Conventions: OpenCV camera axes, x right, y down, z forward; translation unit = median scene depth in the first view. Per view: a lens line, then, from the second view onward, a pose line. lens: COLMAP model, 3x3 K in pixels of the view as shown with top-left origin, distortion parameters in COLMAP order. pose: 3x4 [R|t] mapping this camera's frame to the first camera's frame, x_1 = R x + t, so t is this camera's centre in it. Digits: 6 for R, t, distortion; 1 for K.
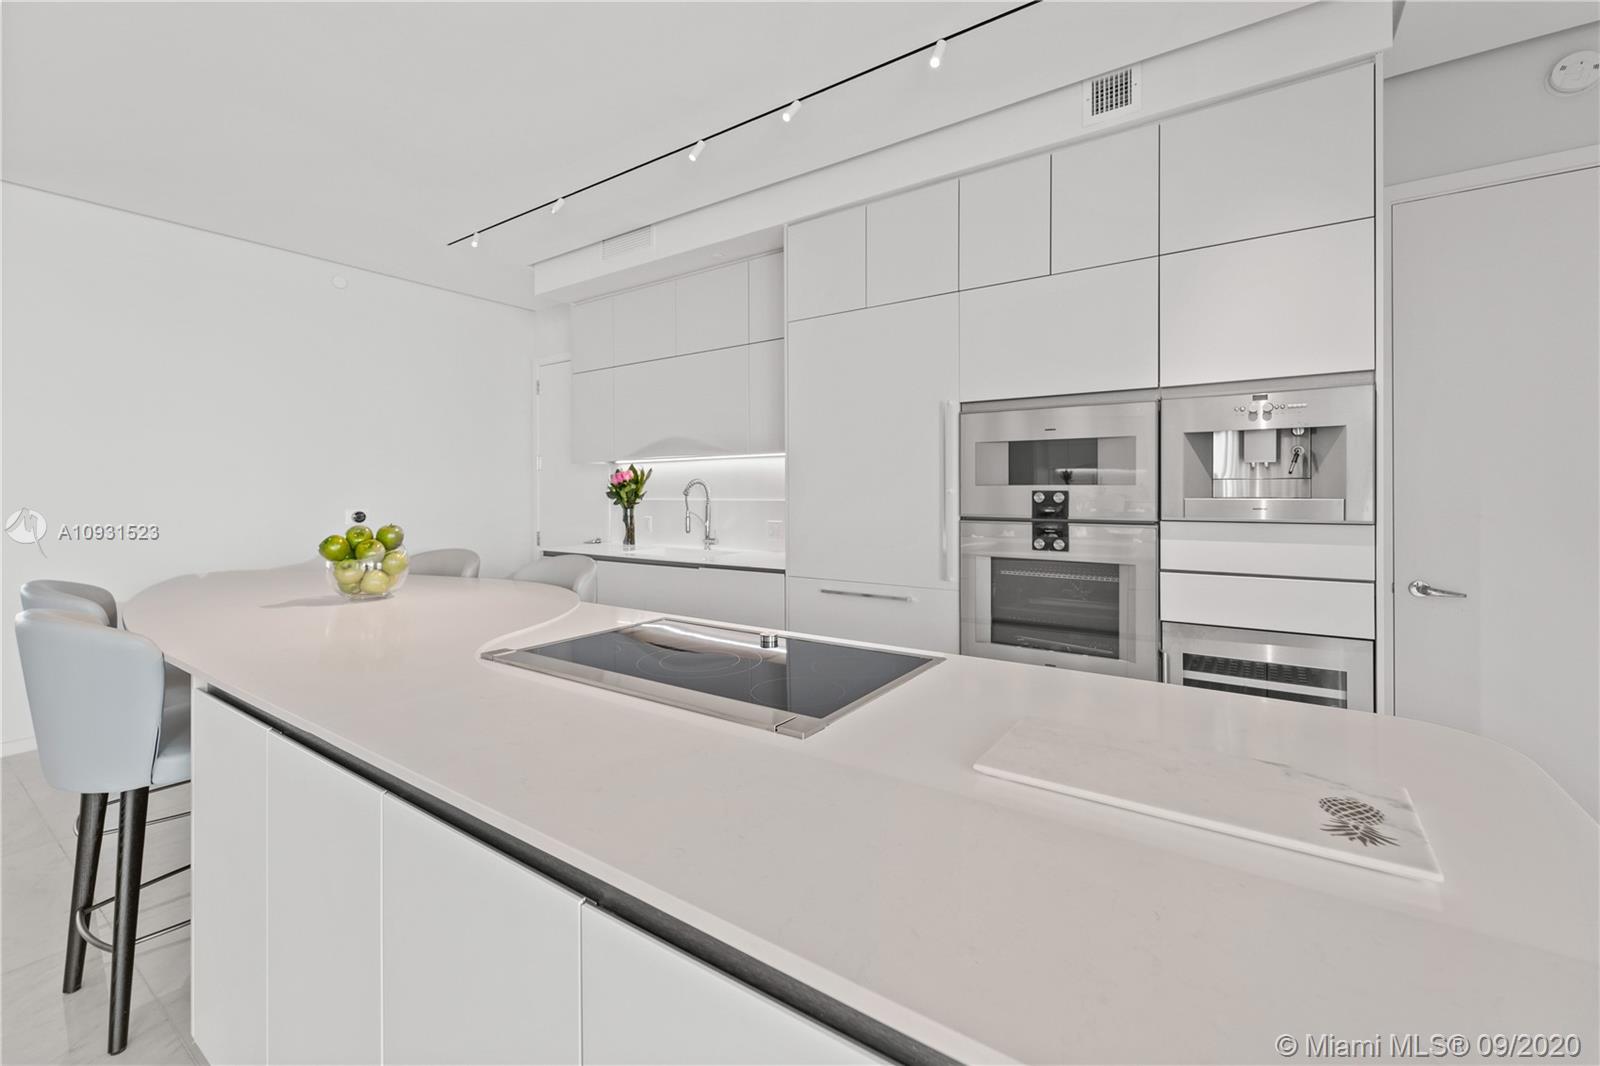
lens RADIAL K [[665.9, 0, 792.5], [0, 665.9, 489.7], [0, 0, 1]] dist [-0.000266, 0.000139]
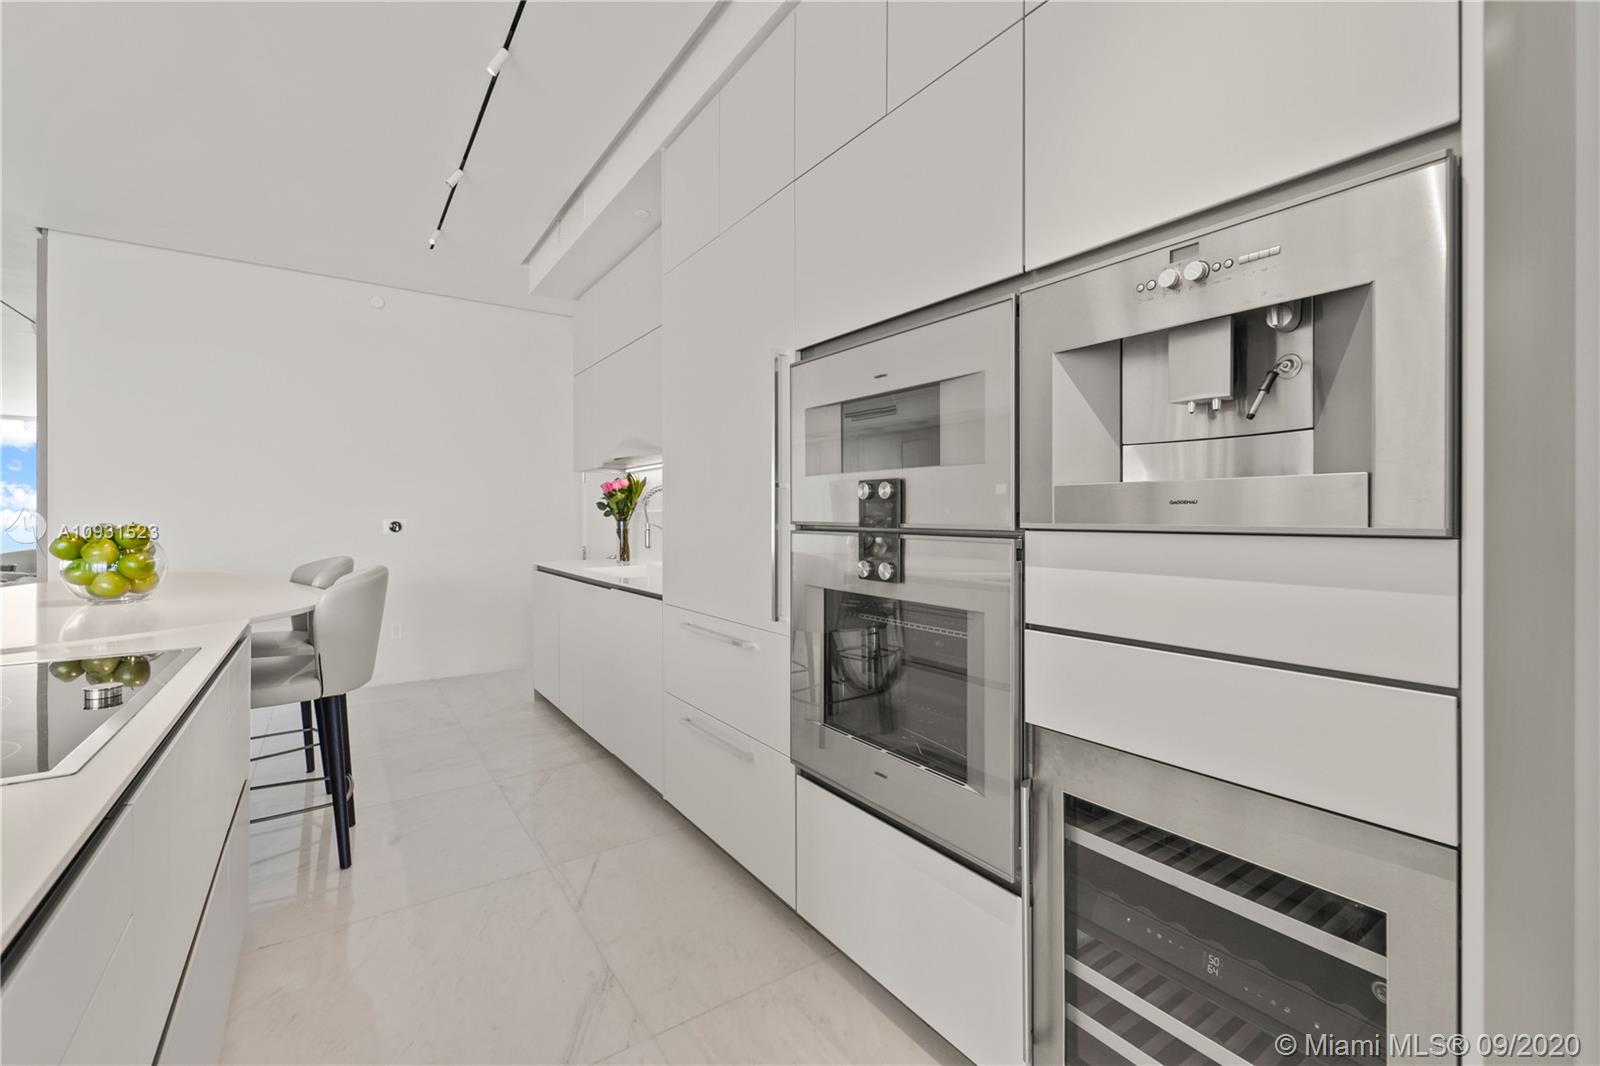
lens RADIAL K [[680.0, 0, 786.0], [0, 680.0, 518.5], [0, 0, 1]] dist [-0.001854, 0.000036]
pose [[0.931067, 0.005954, -0.364799, 0.530656], [-0.003611, 0.999968, 0.007105, 0.032127], [0.364829, -0.005298, 0.931059, 0.408184]]
